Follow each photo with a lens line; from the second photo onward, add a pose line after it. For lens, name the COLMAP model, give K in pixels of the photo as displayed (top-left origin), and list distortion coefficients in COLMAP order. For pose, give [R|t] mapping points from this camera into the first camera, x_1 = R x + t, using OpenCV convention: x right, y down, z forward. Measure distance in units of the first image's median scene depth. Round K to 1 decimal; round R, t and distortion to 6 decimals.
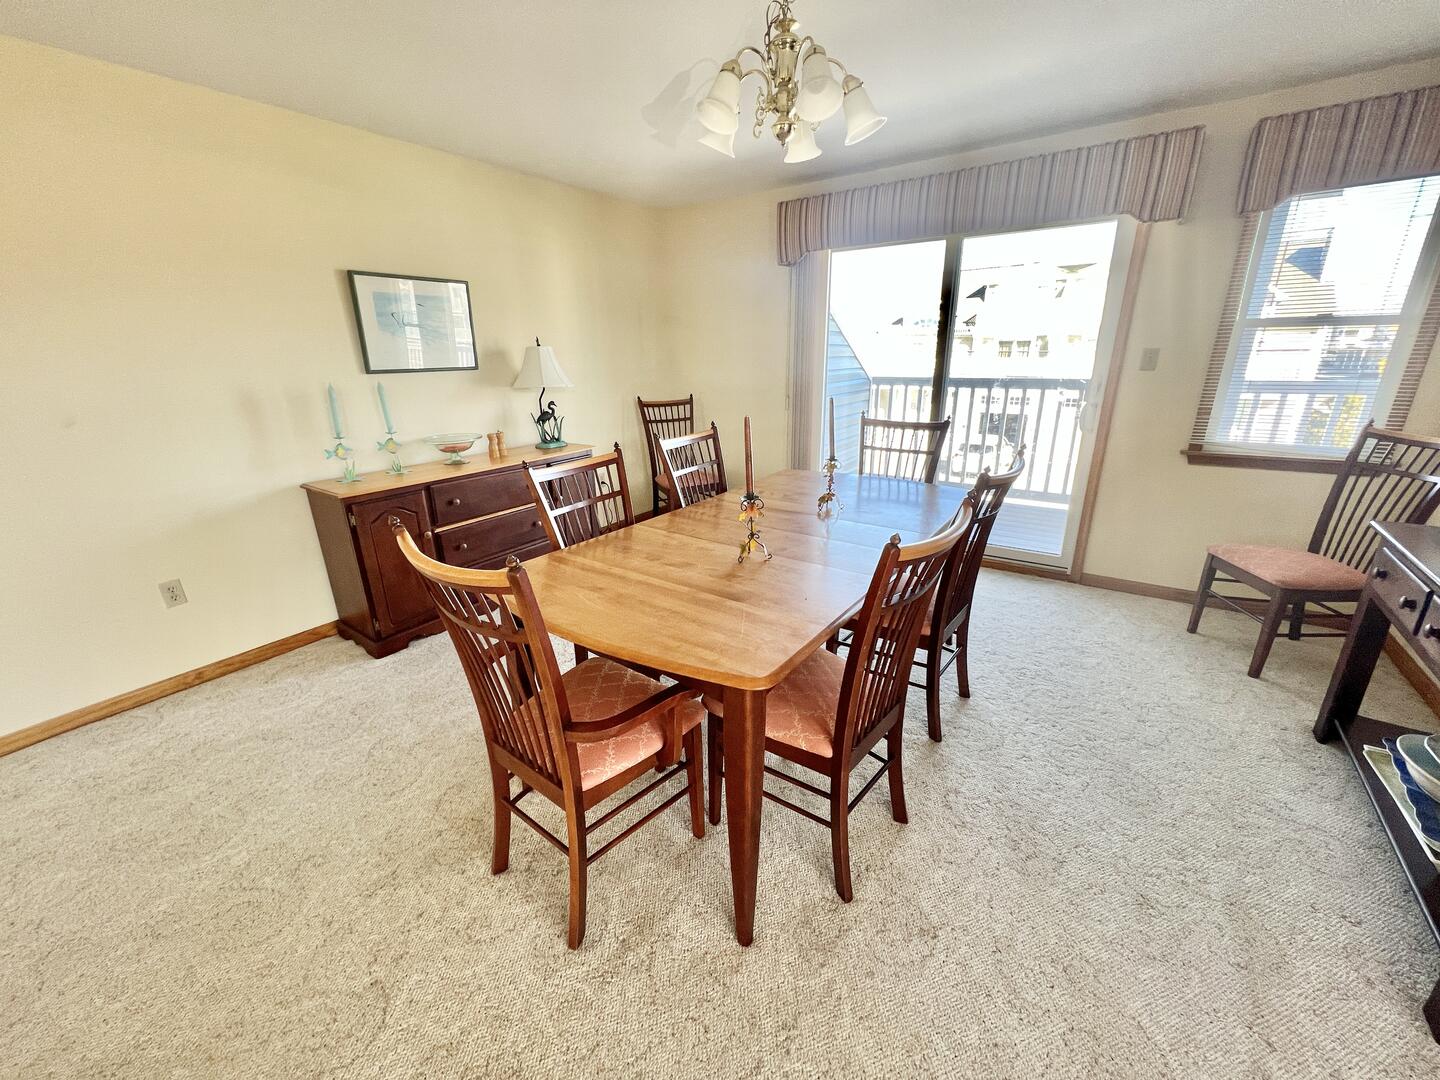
lens RADIAL K [[569.3, 0, 717.1], [0, 569.3, 536.7], [0, 0, 1]] dist [-0.001795, 0.000200]
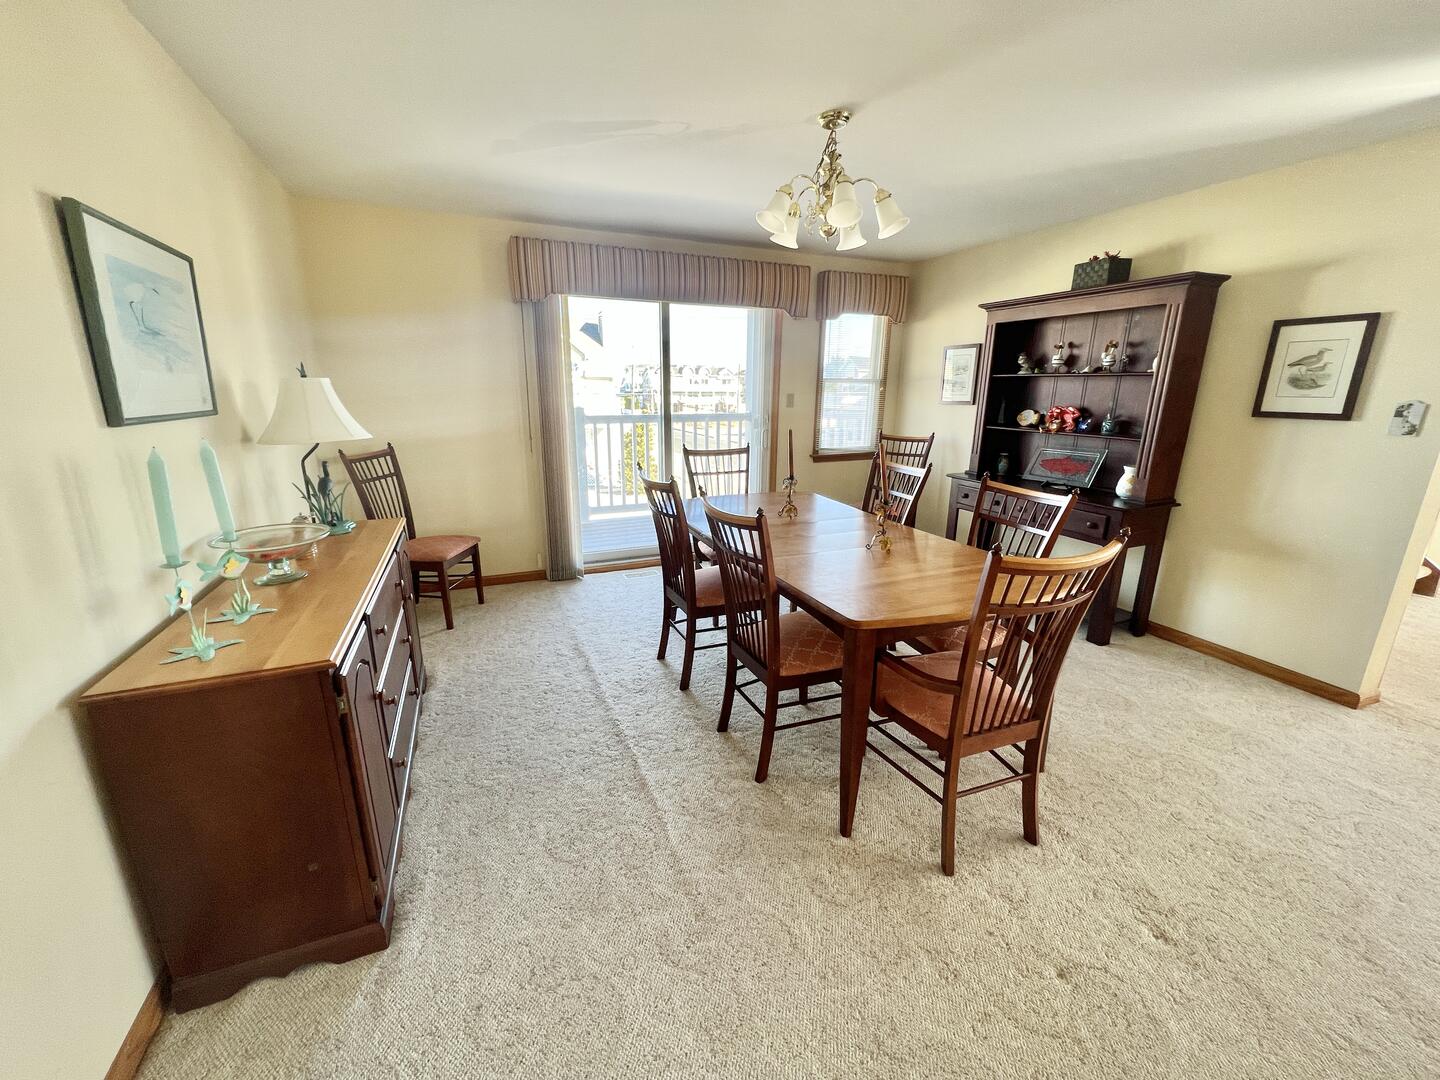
lens RADIAL K [[569.3, 0, 717.1], [0, 569.3, 536.7], [0, 0, 1]] dist [-0.001795, 0.000200]
pose [[0.524519, -0.195750, 0.828590, -0.735991], [0.251026, 0.965504, 0.069189, -0.106283], [-0.813552, 0.171706, 0.555564, 0.351853]]
